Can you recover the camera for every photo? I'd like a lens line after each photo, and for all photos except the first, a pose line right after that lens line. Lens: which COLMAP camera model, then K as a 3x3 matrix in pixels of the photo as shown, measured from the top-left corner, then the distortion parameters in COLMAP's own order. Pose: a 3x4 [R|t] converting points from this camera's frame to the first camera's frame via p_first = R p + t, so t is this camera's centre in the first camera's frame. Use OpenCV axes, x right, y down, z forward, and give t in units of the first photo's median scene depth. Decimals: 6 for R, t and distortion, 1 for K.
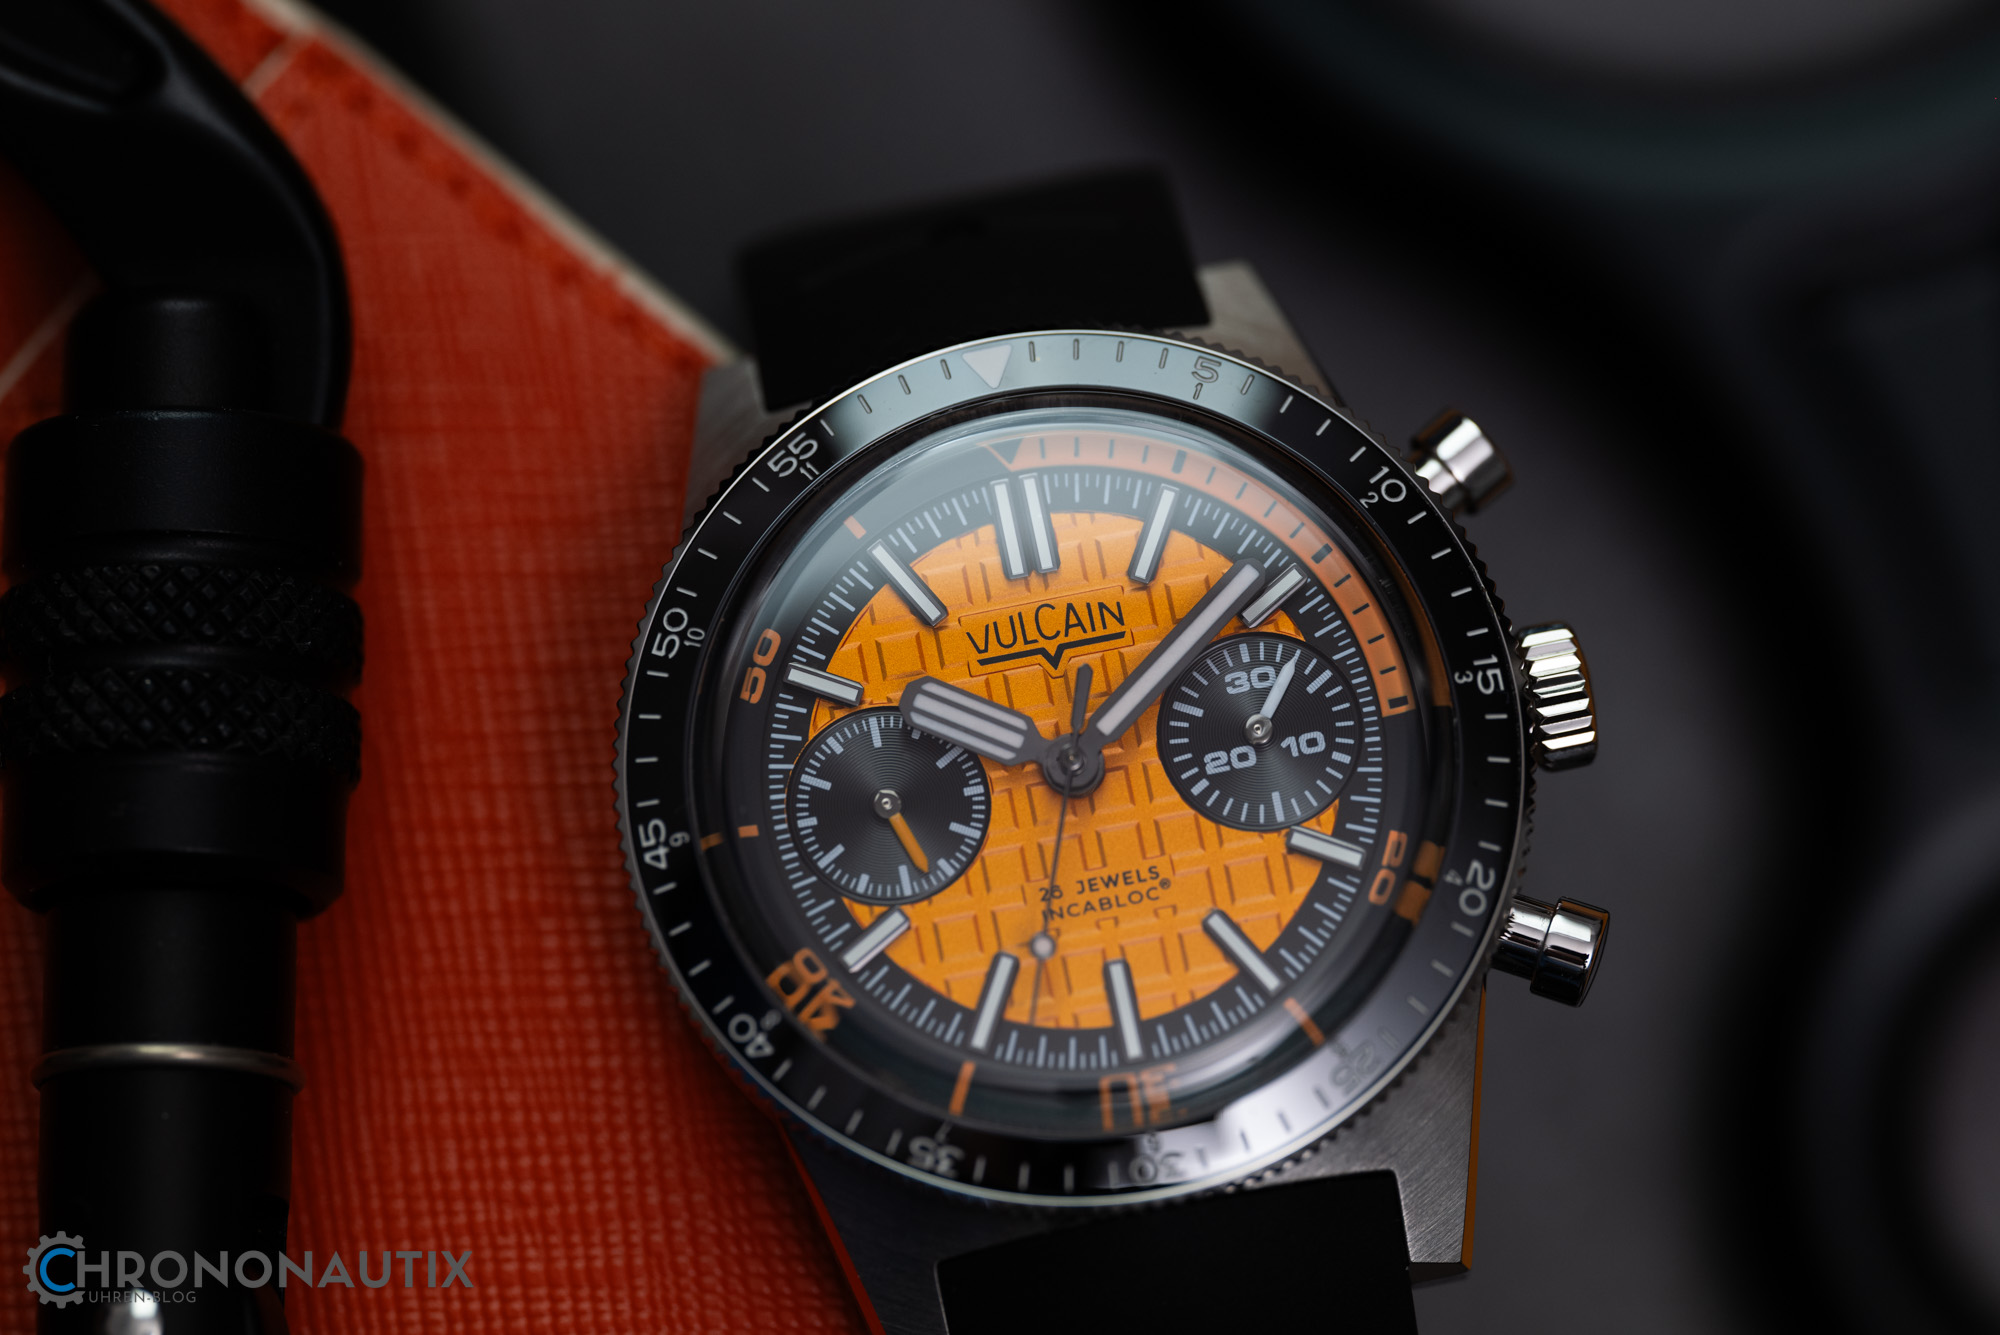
lens RADIAL K [[6037.7, 0, 1143.8], [0, 6037.7, 821.7], [0, 0, 1]] dist [-0.732897, 16.887108]
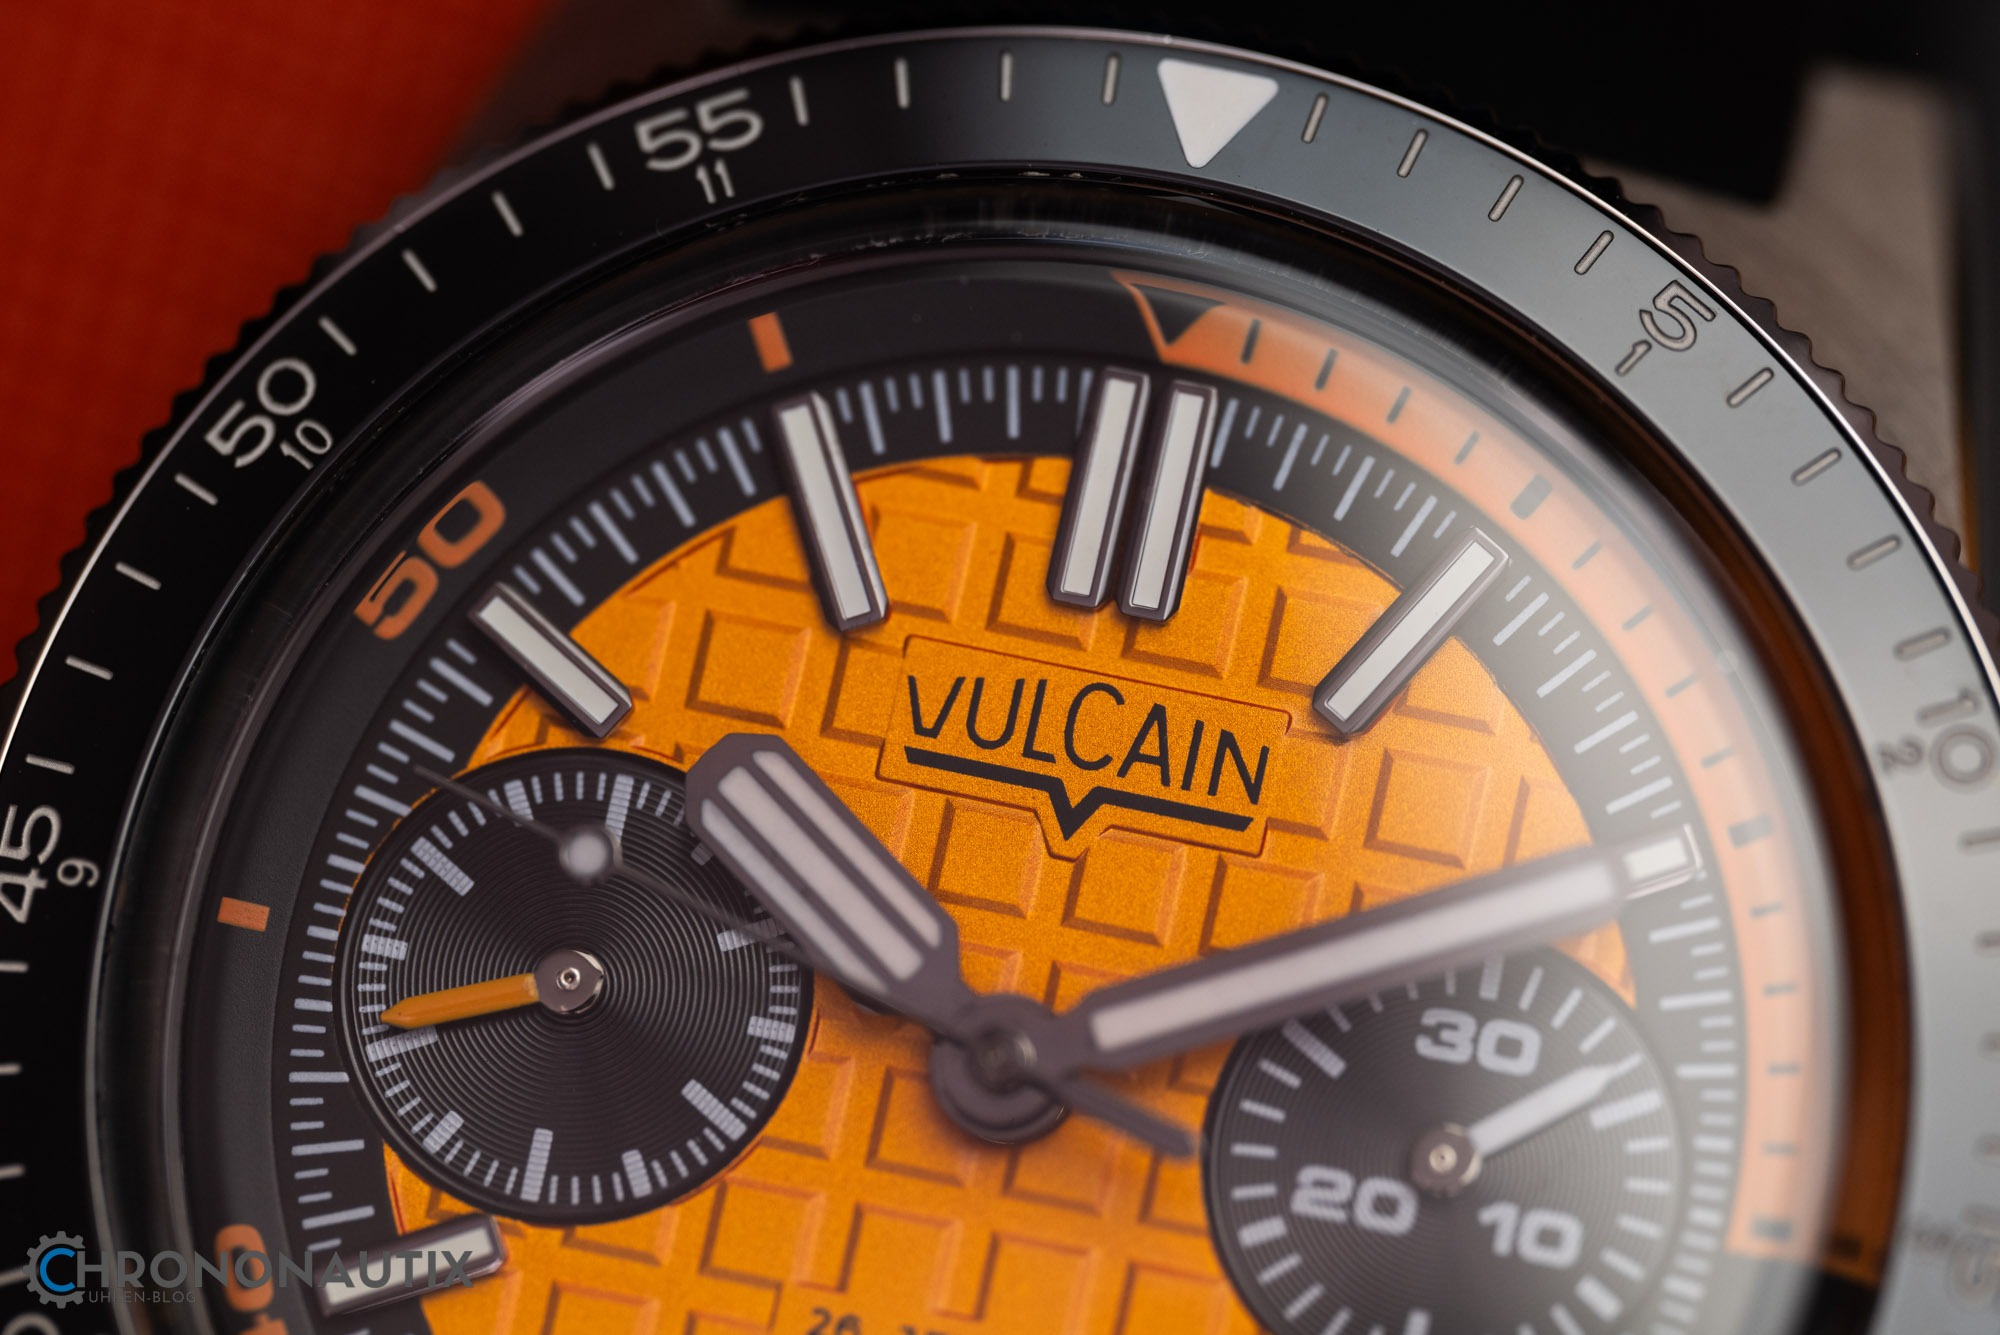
lens RADIAL K [[6037.7, 0, 1143.8], [0, 6037.7, 821.7], [0, 0, 1]] dist [-0.732897, 16.887108]
pose [[0.913387, 0.398917, -0.081168, 0.024540], [-0.386836, 0.912624, 0.132198, -0.084939], [0.126812, -0.089349, 0.987894, 0.582366]]
